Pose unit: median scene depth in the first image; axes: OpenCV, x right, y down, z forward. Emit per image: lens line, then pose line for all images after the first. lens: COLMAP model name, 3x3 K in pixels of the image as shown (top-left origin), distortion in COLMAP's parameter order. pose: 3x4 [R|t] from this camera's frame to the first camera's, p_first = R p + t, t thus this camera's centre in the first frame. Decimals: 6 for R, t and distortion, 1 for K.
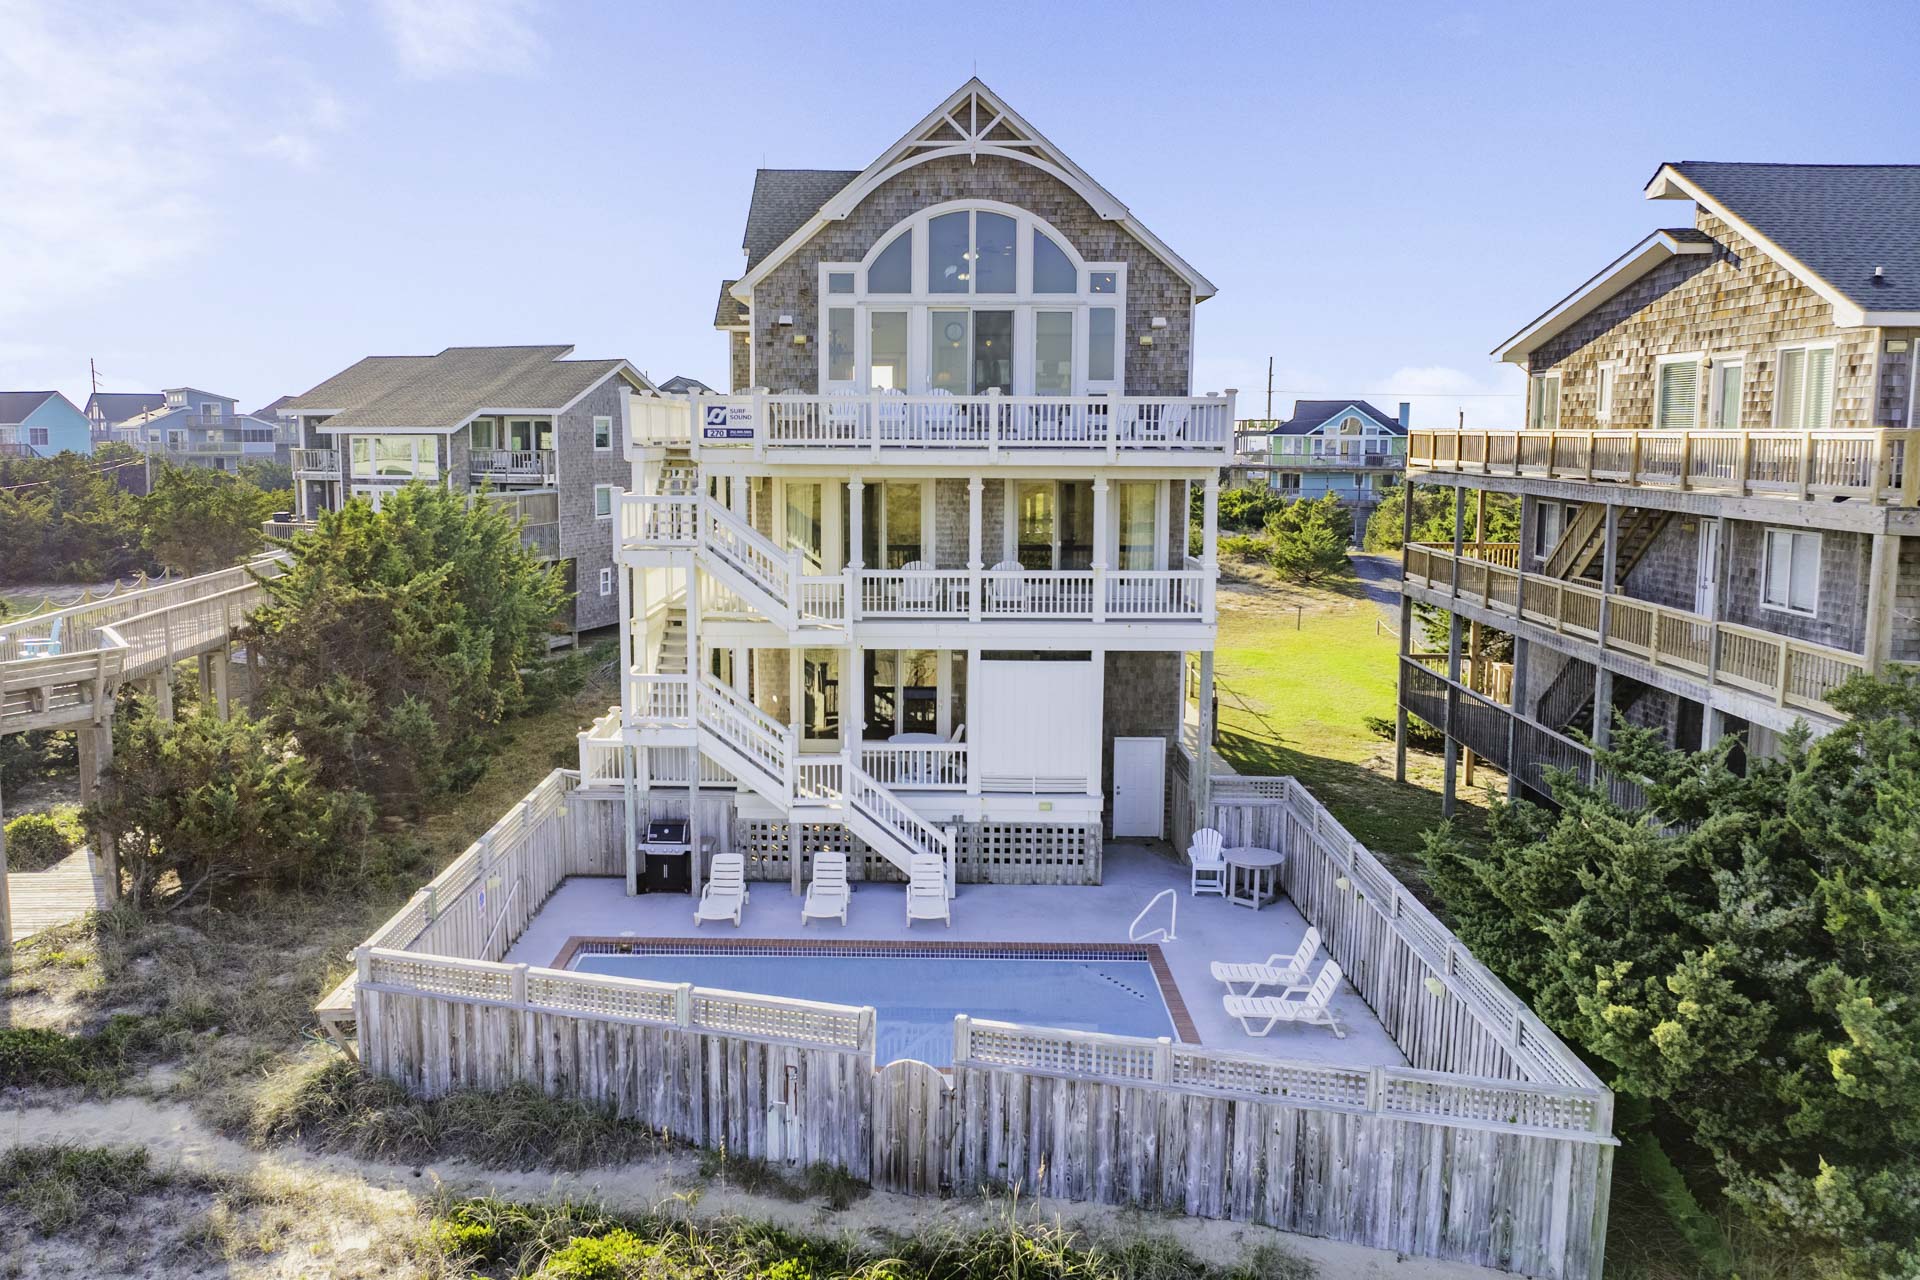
lens RADIAL K [[1462.5, 0, 885.4], [0, 1462.5, 615.8], [0, 0, 1]] dist [-0.034022, -0.007840]
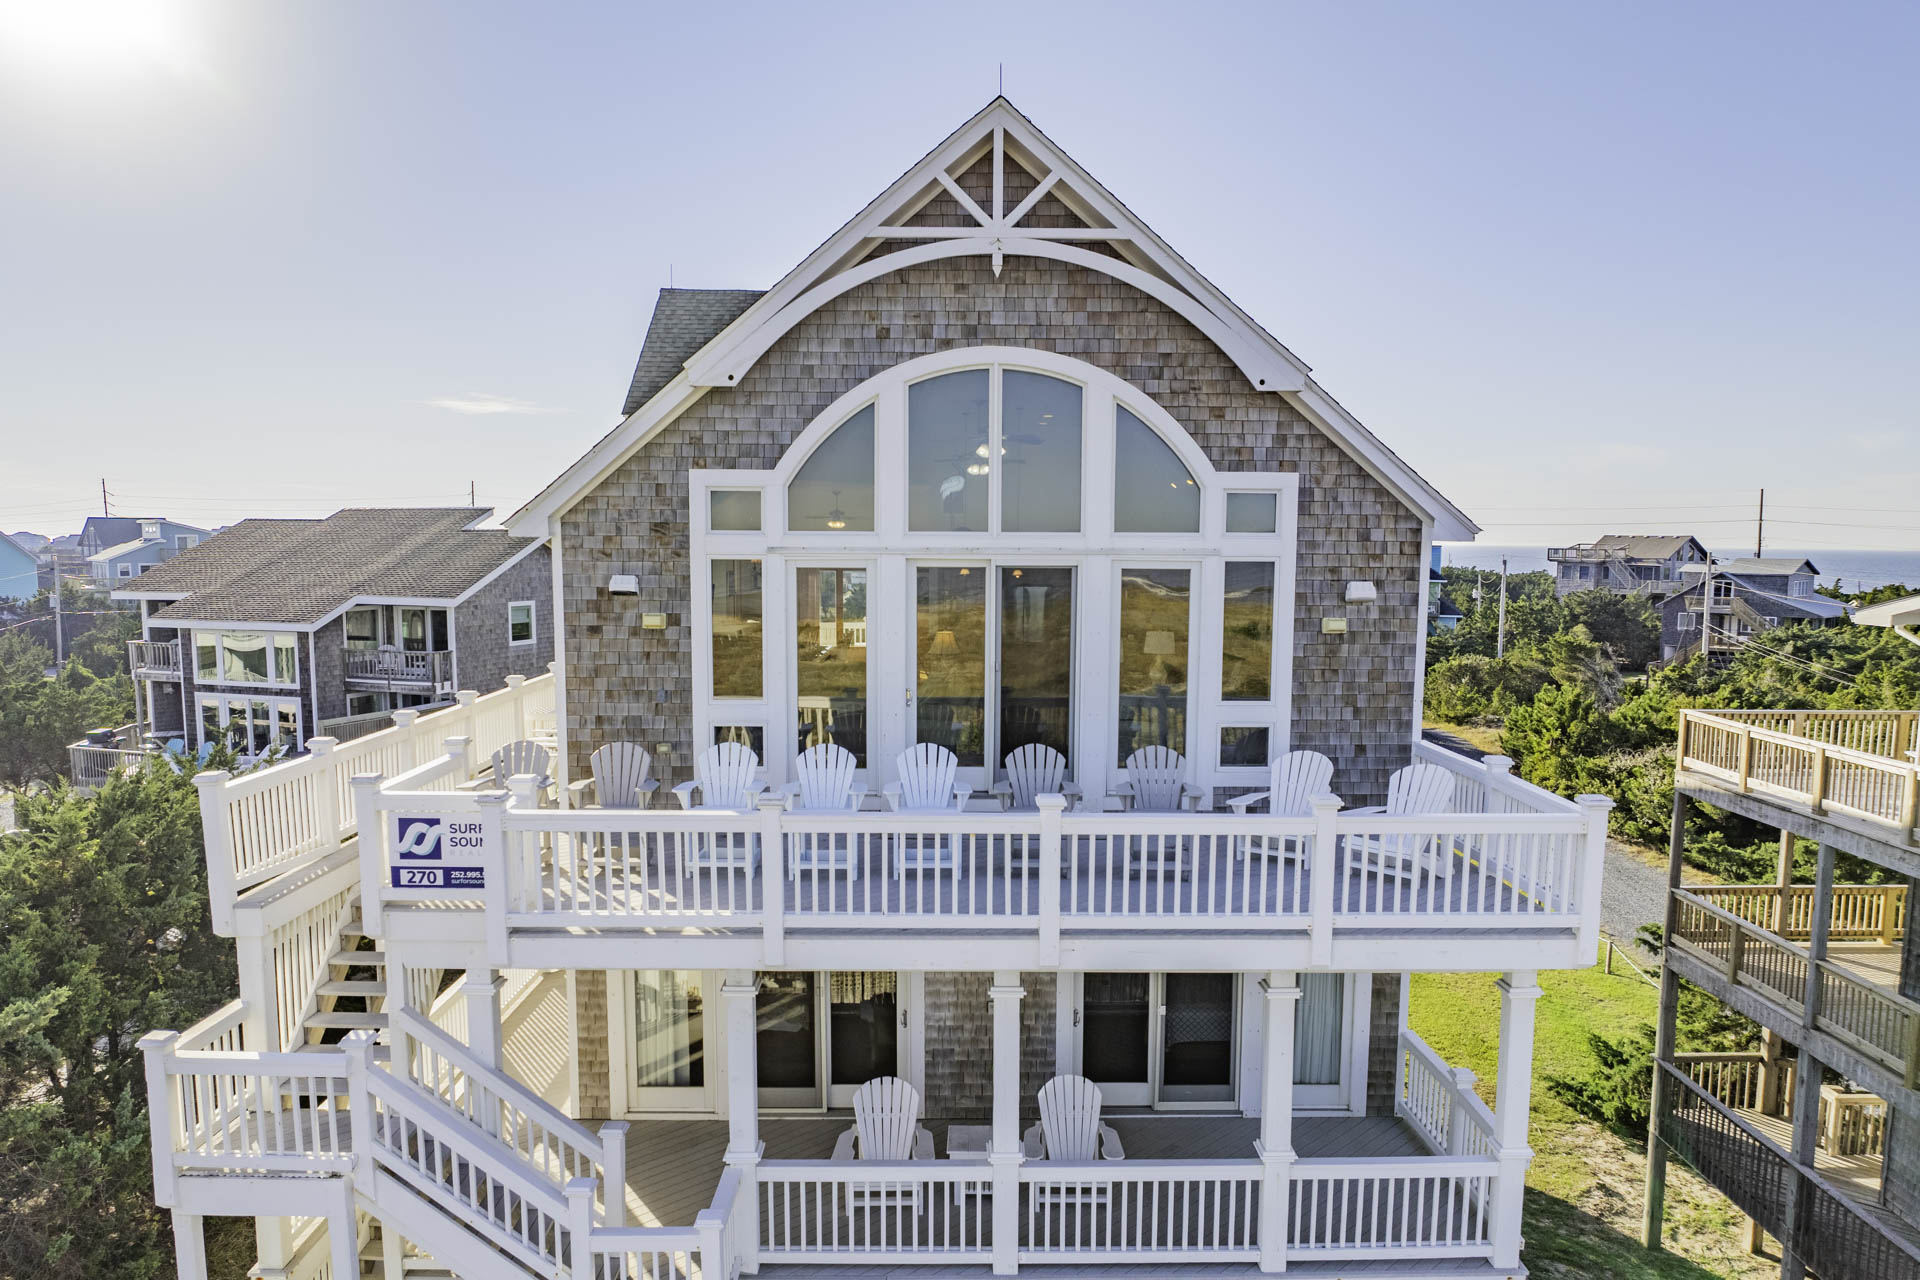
lens RADIAL K [[1352.9, 0, 966.3], [0, 1352.9, 702.0], [0, 0, 1]] dist [-0.031479, -0.004231]
pose [[0.998896, -0.002650, 0.046892, 0.029327], [0.002955, 0.999975, -0.006436, -0.169715], [-0.046873, 0.006568, 0.998879, 0.569074]]
